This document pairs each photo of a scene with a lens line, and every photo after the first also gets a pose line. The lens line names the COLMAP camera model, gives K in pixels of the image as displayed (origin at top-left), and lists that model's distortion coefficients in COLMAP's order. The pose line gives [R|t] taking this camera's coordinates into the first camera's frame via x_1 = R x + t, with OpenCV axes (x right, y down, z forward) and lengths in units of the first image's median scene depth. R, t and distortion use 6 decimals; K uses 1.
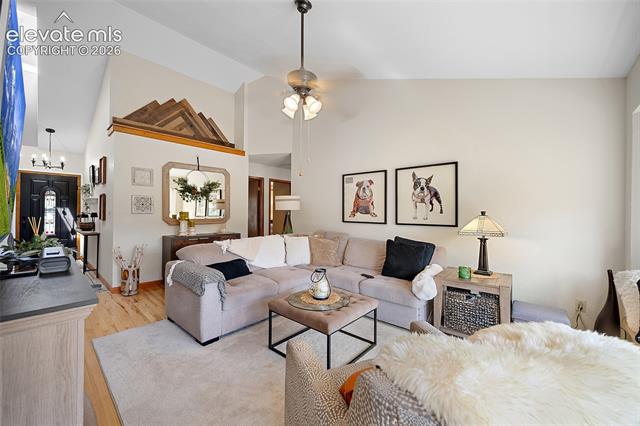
lens RADIAL K [[252.3, 0, 321.5], [0, 252.3, 210.9], [0, 0, 1]] dist [-0.005704, 0.001203]
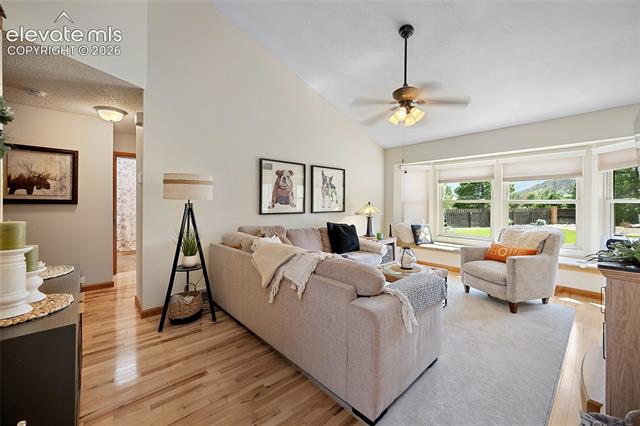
lens RADIAL K [[252.3, 0, 324.7], [0, 252.3, 206.1], [0, 0, 1]] dist [-0.005704, 0.001203]
pose [[0.105386, -0.020289, 0.994224, -0.781048], [-0.006871, 0.999753, 0.021130, -0.003359], [-0.994408, -0.009058, 0.105221, 0.753087]]
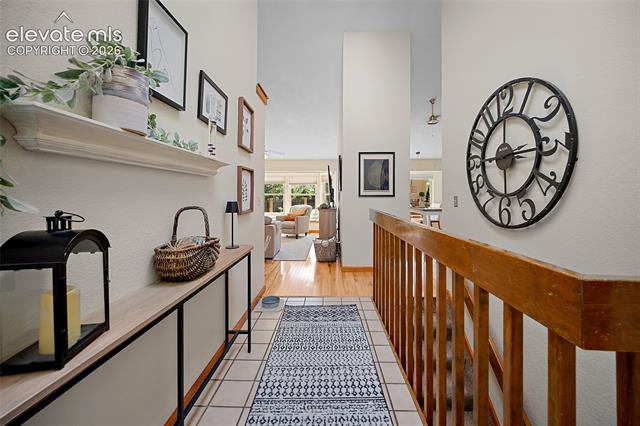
lens RADIAL K [[252.3, 0, 322.7], [0, 252.3, 193.9], [0, 0, 1]] dist [-0.005704, 0.001203]
pose [[-0.650626, -0.002963, 0.759392, -1.781864], [-0.009210, 0.999950, -0.003990, -0.005948], [-0.759342, -0.009590, -0.650621, 1.553301]]
